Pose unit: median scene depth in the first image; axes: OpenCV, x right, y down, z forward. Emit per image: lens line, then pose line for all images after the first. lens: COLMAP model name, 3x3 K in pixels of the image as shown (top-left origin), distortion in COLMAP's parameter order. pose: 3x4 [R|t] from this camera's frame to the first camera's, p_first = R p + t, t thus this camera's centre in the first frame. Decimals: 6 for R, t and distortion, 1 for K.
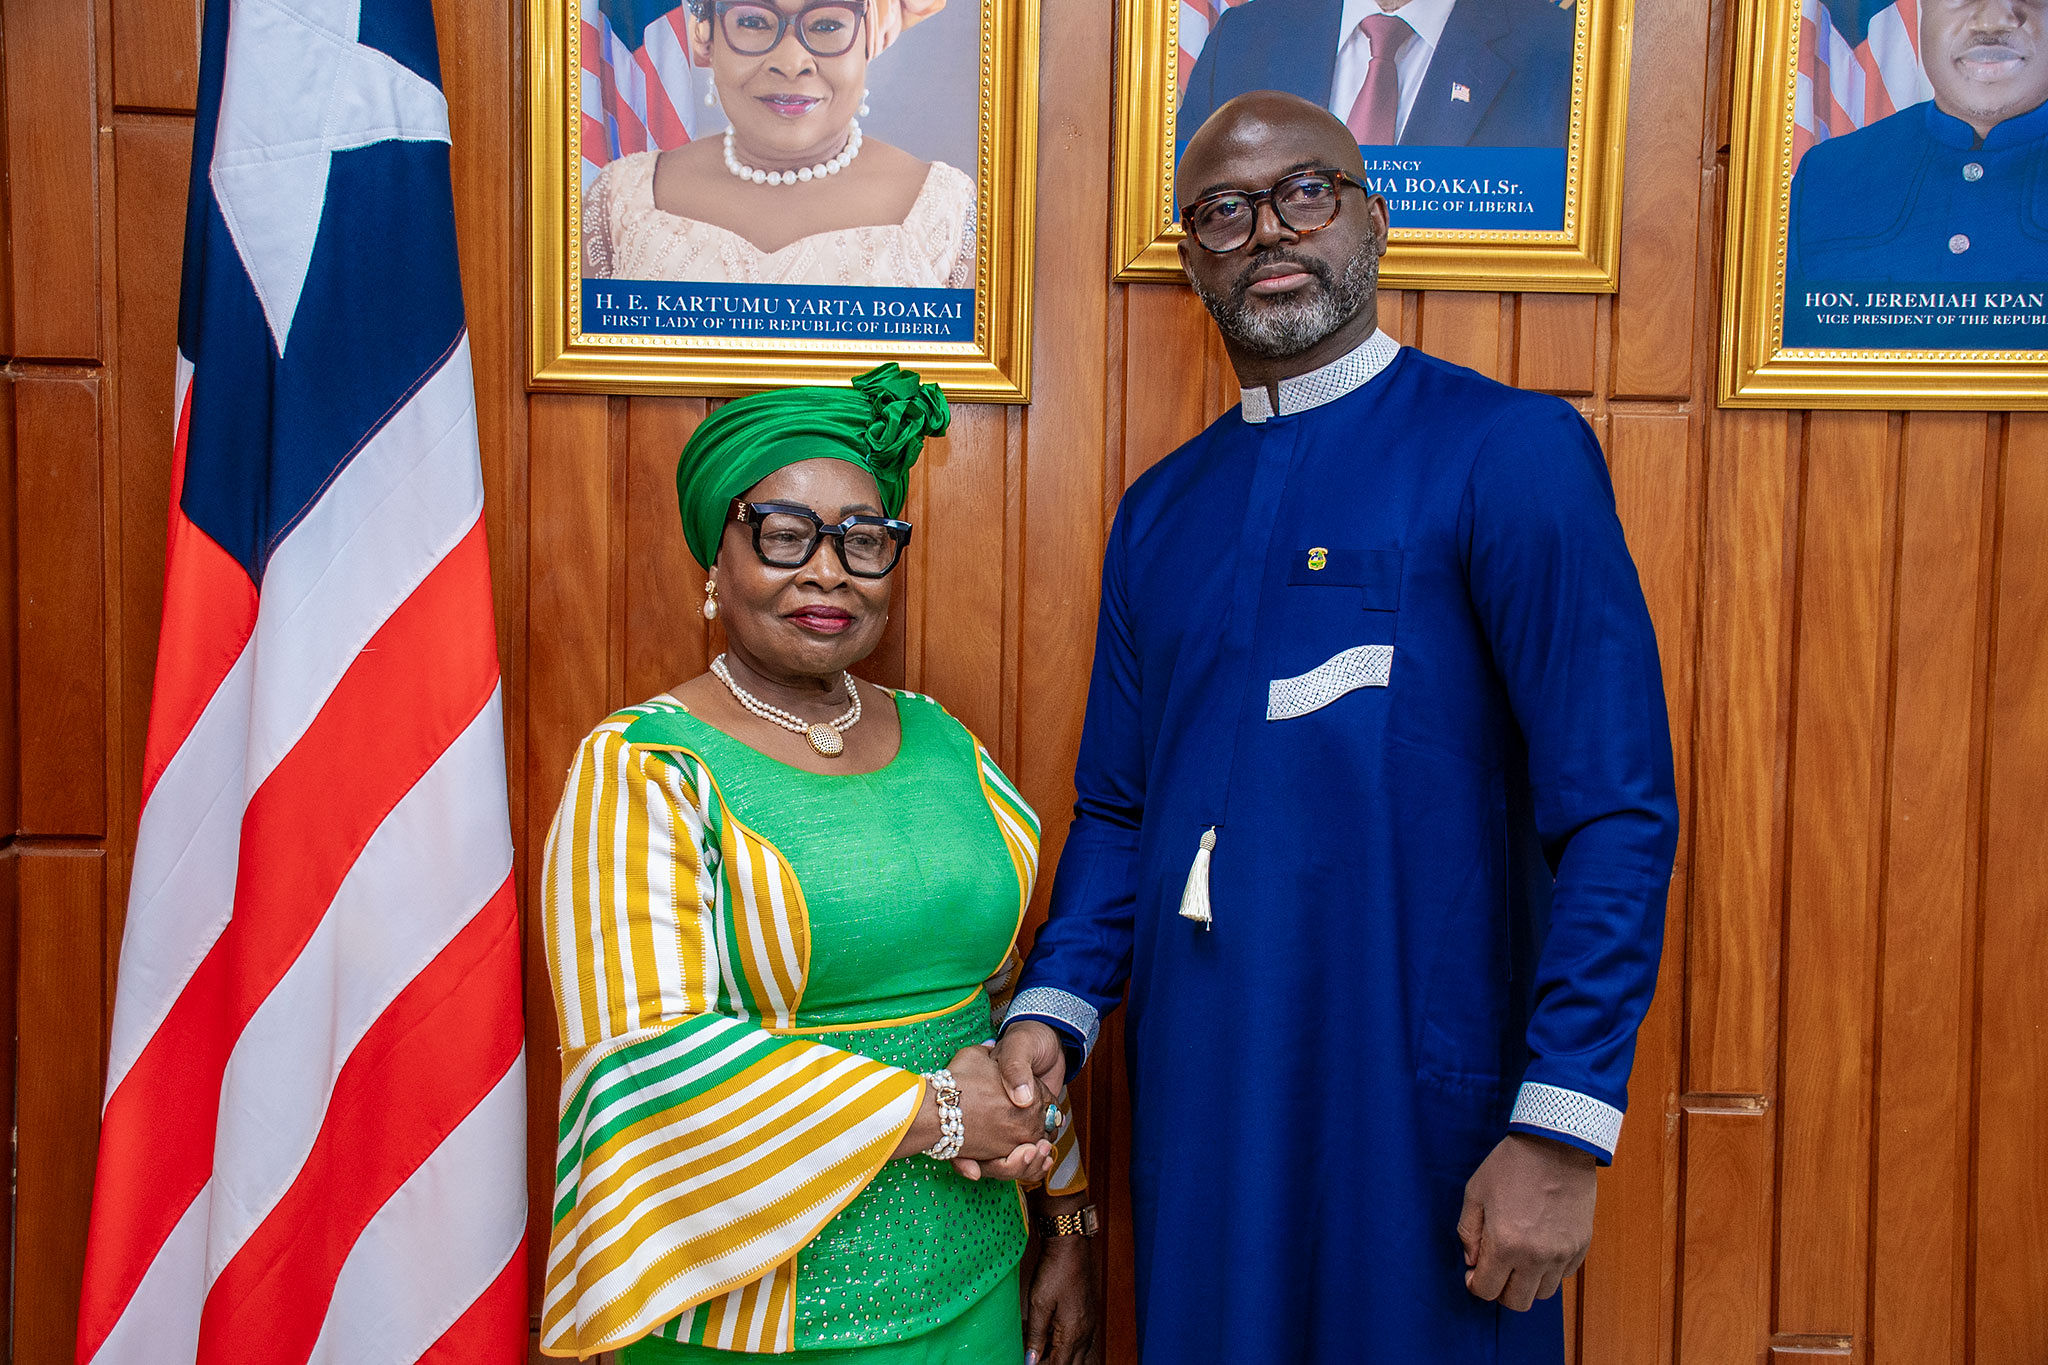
lens RADIAL K [[2486.6, 0, 1024.9], [0, 2486.6, 695.3], [0, 0, 1]] dist [0.013716, 0.374629]
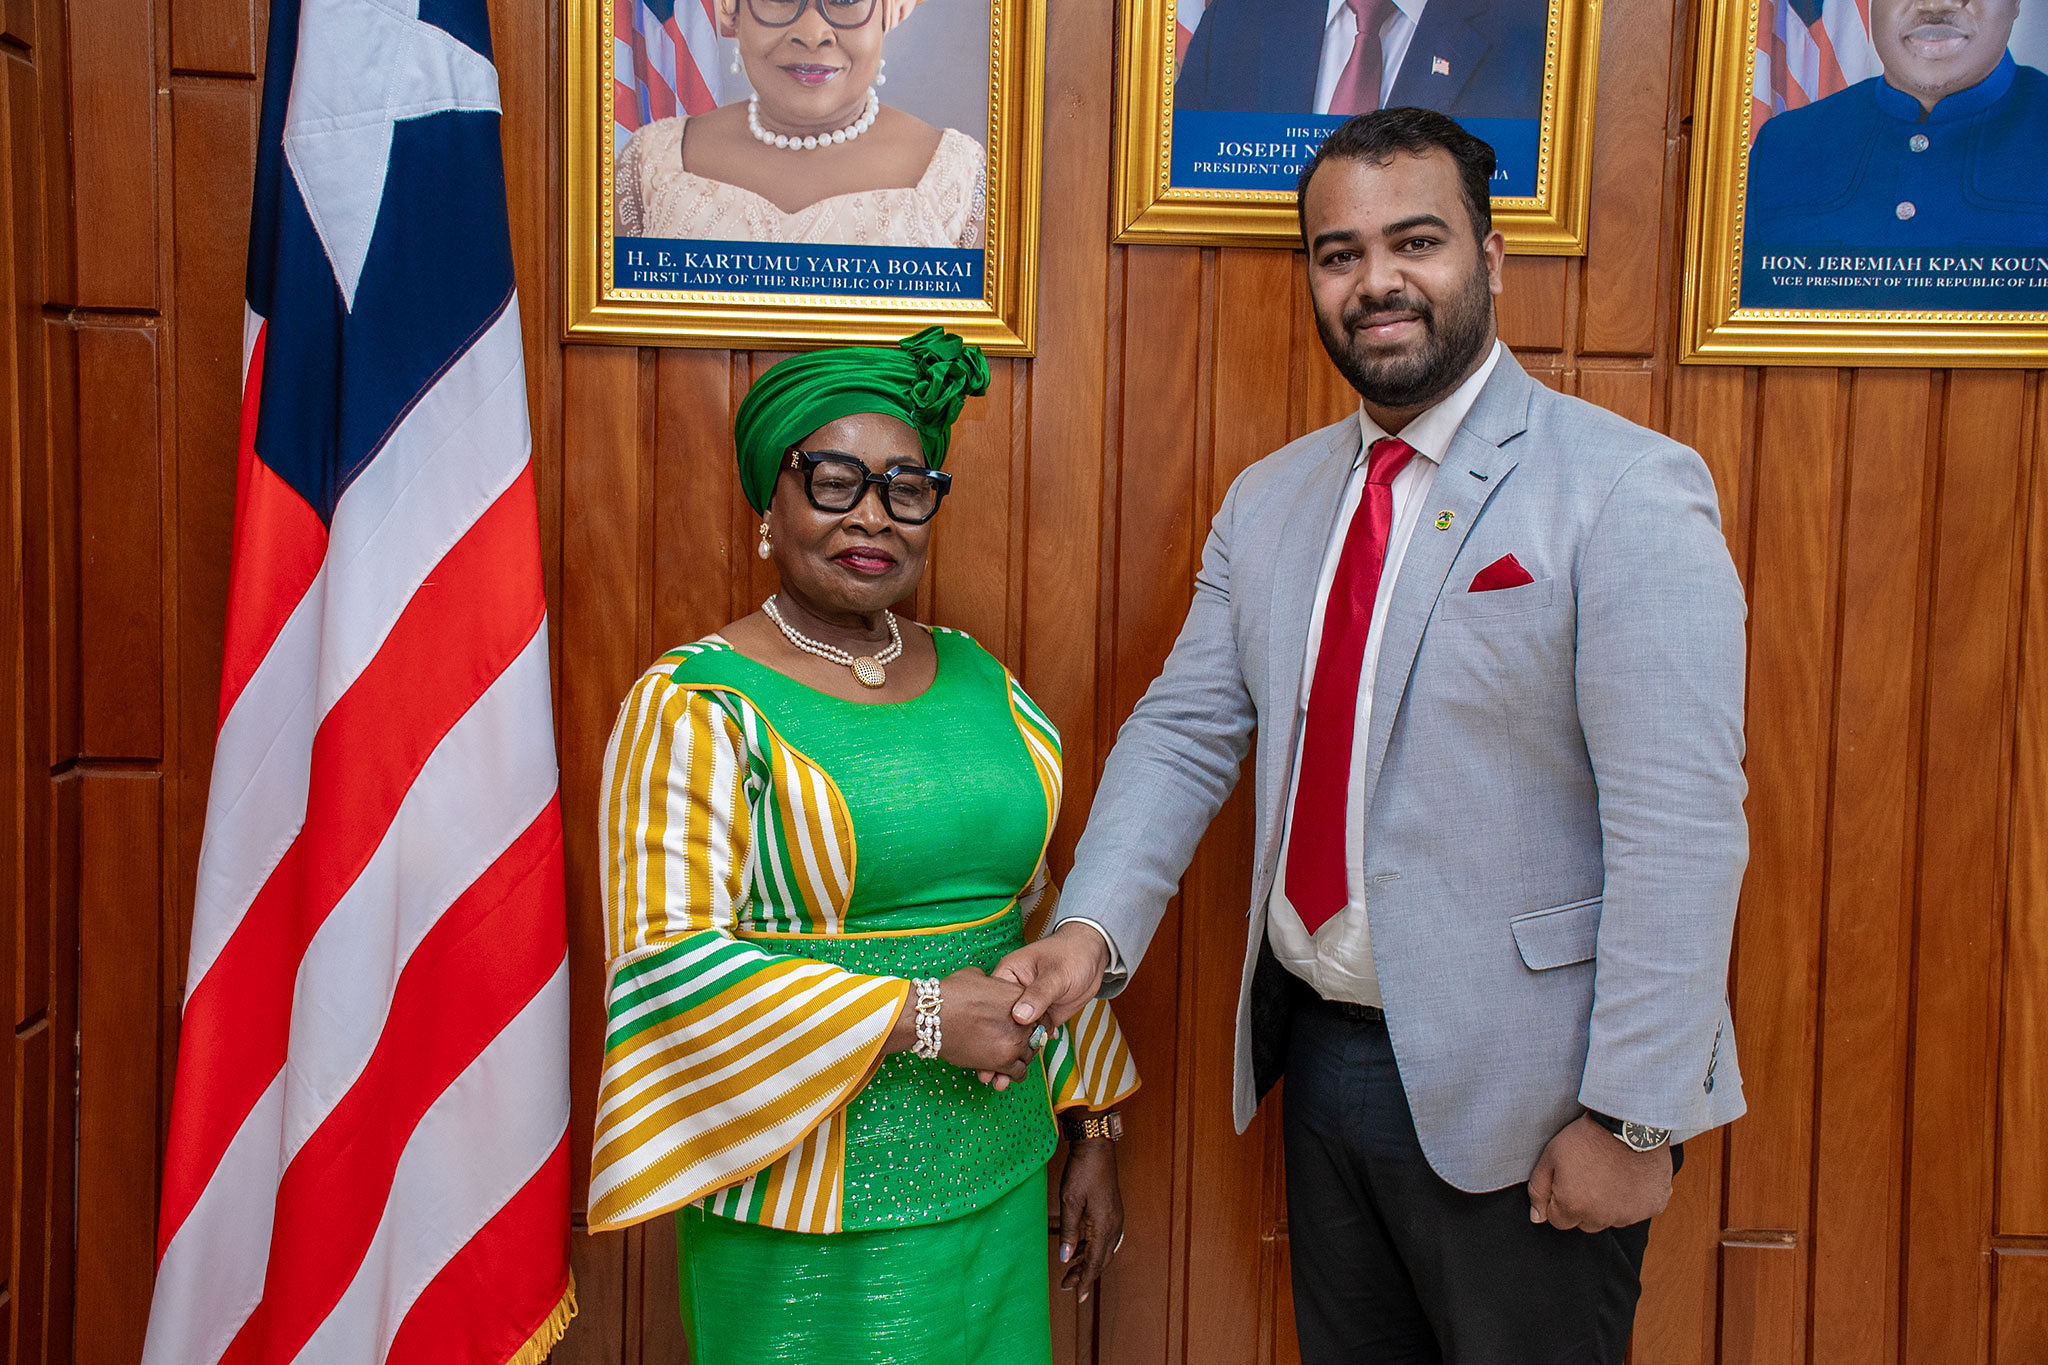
lens RADIAL K [[2696.1, 0, 1025.8], [0, 2696.1, 698.7], [0, 0, 1]] dist [0.047791, 0.487110]
pose [[0.999877, 0.003818, 0.015244, -0.019028], [-0.004092, 0.999830, 0.017996, 0.008304], [-0.015173, -0.018056, 0.999722, -0.159048]]
